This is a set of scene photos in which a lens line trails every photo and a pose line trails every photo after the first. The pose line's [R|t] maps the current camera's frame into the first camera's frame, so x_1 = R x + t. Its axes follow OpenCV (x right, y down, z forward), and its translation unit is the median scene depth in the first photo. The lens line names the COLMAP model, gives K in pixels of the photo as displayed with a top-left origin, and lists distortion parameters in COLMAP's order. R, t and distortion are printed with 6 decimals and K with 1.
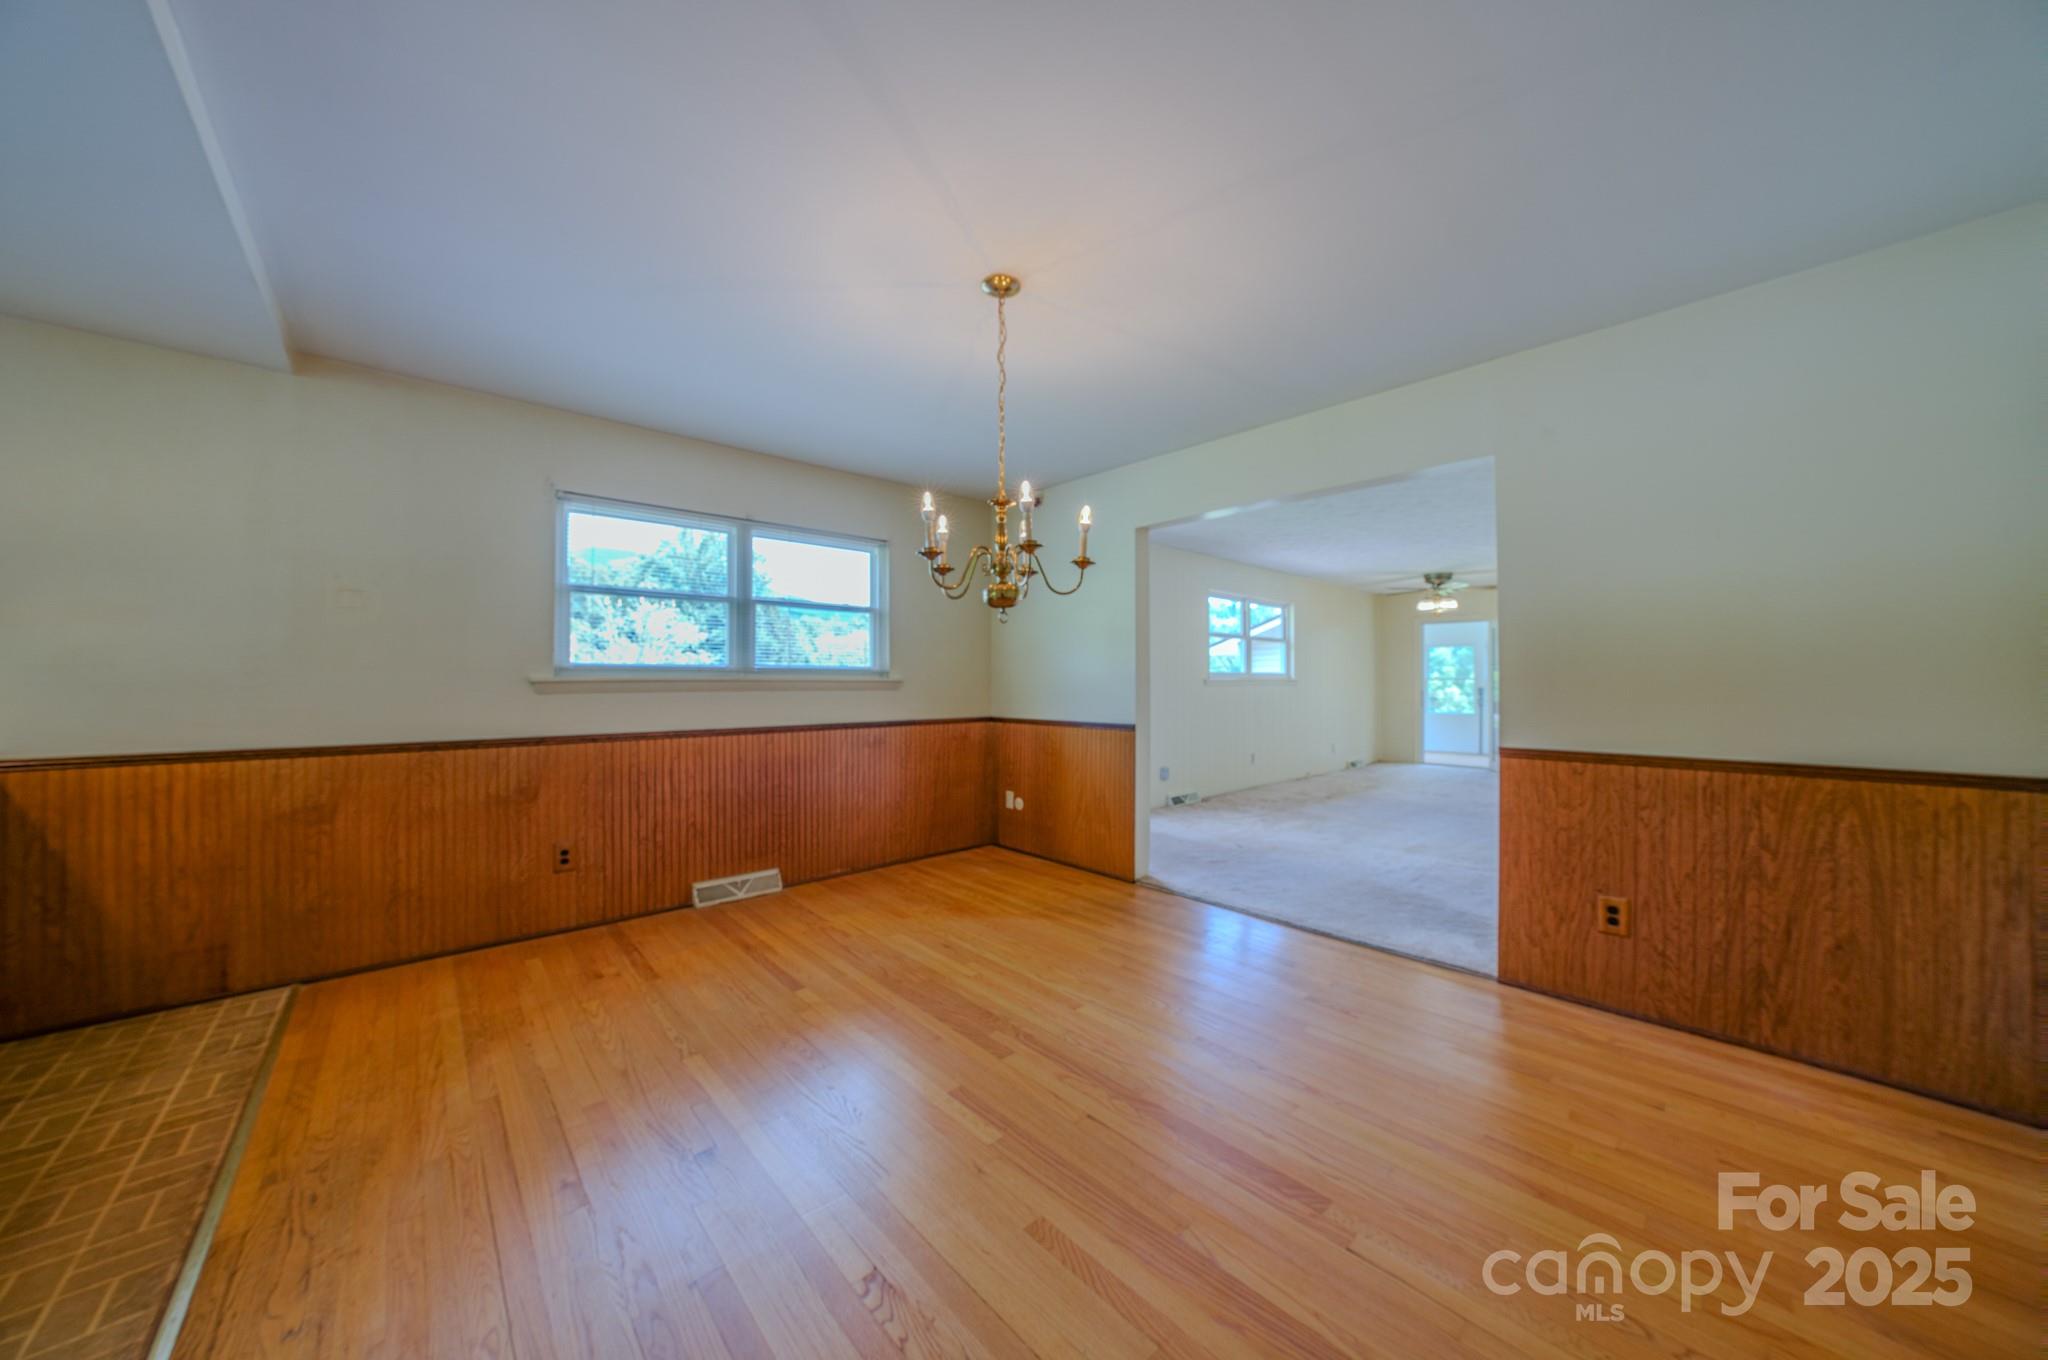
lens RADIAL K [[683.3, 0, 1024.0], [0, 683.3, 680.0], [0, 0, 1]] dist [-0.017226, 0.000145]
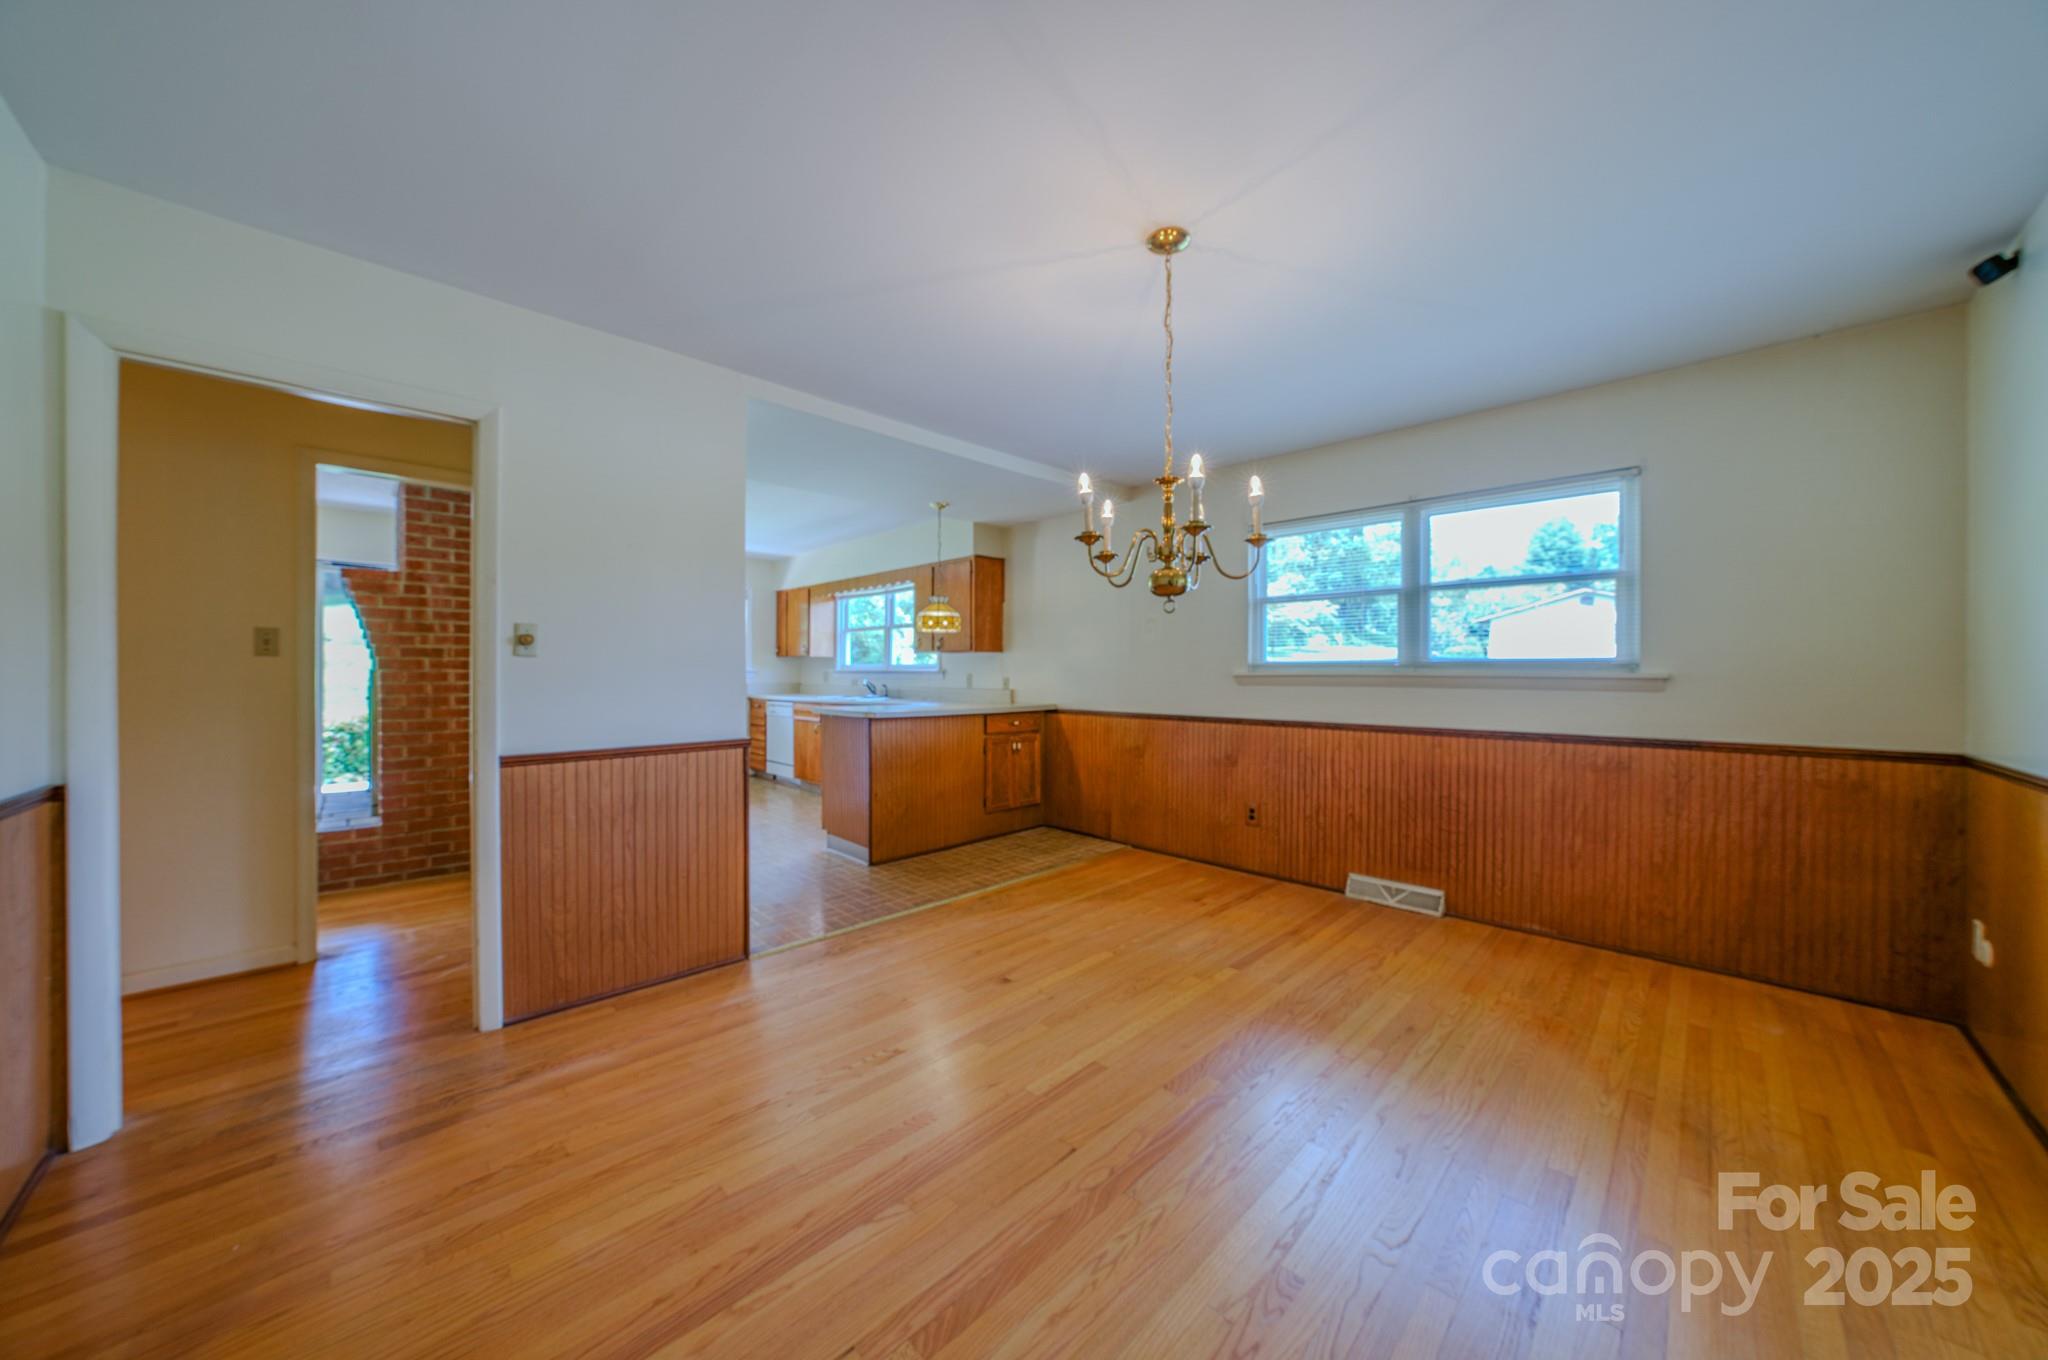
lens RADIAL K [[689.9, 0, 1027.9], [0, 689.9, 674.5], [0, 0, 1]] dist [-0.029133, 0.004785]
pose [[0.048347, 0.001936, -0.998829, 0.580849], [-0.001802, 0.999997, 0.001851, -0.002121], [0.998829, 0.001711, 0.048350, 0.511628]]
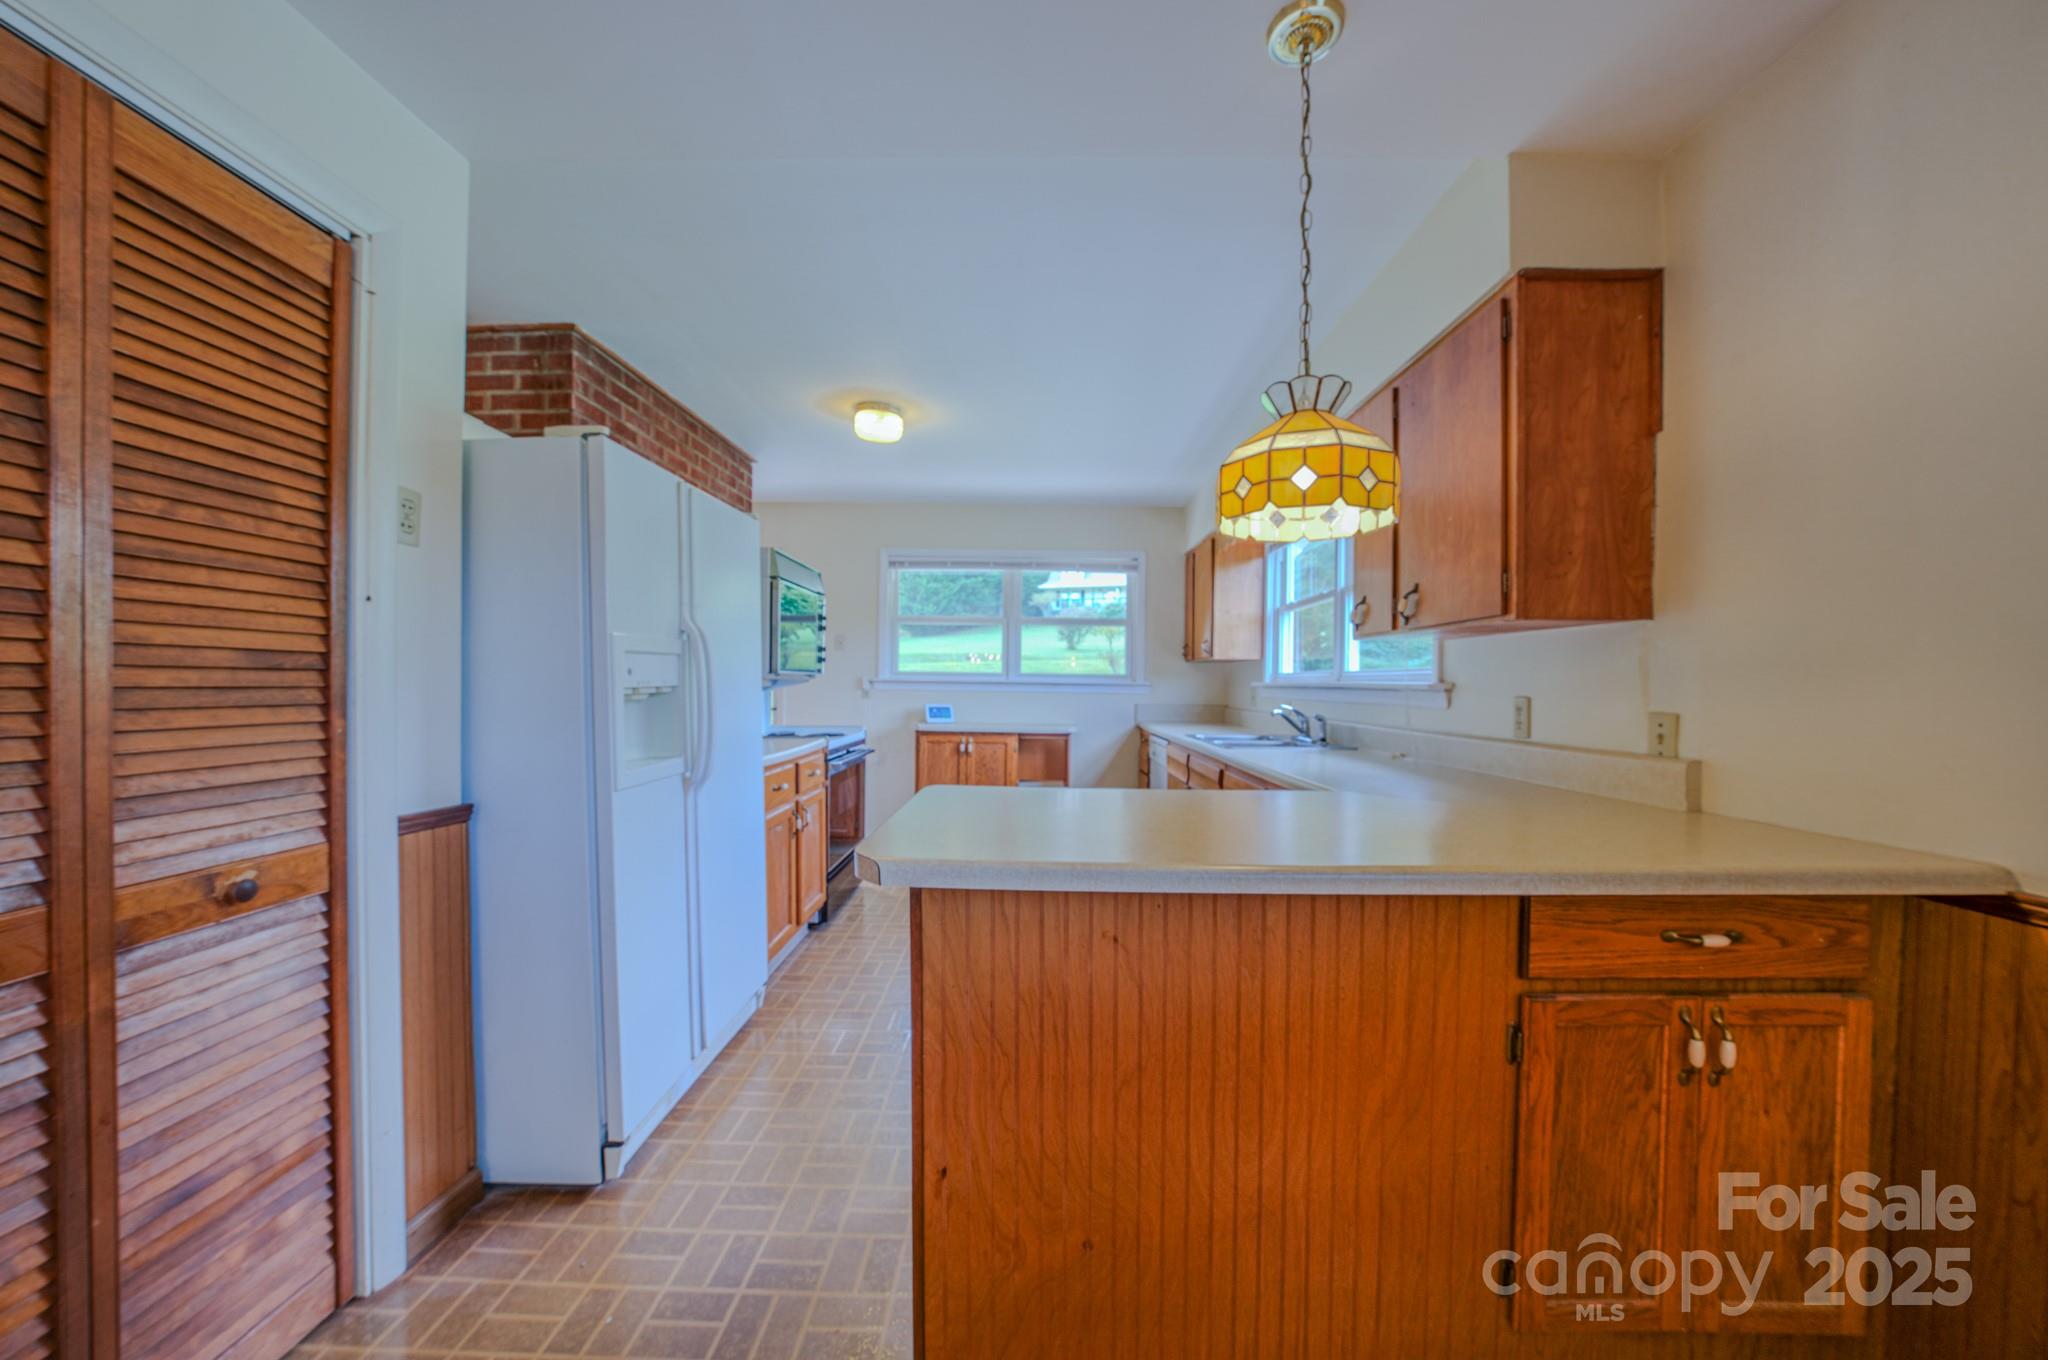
lens RADIAL K [[715.4, 0, 1029.1], [0, 715.4, 692.4], [0, 0, 1]] dist [-0.031642, 0.006061]
pose [[-0.676680, 0.003520, -0.736268, -0.531059], [-0.008239, 0.999890, 0.012353, -0.006846], [0.736231, 0.014425, -0.676577, 0.544088]]
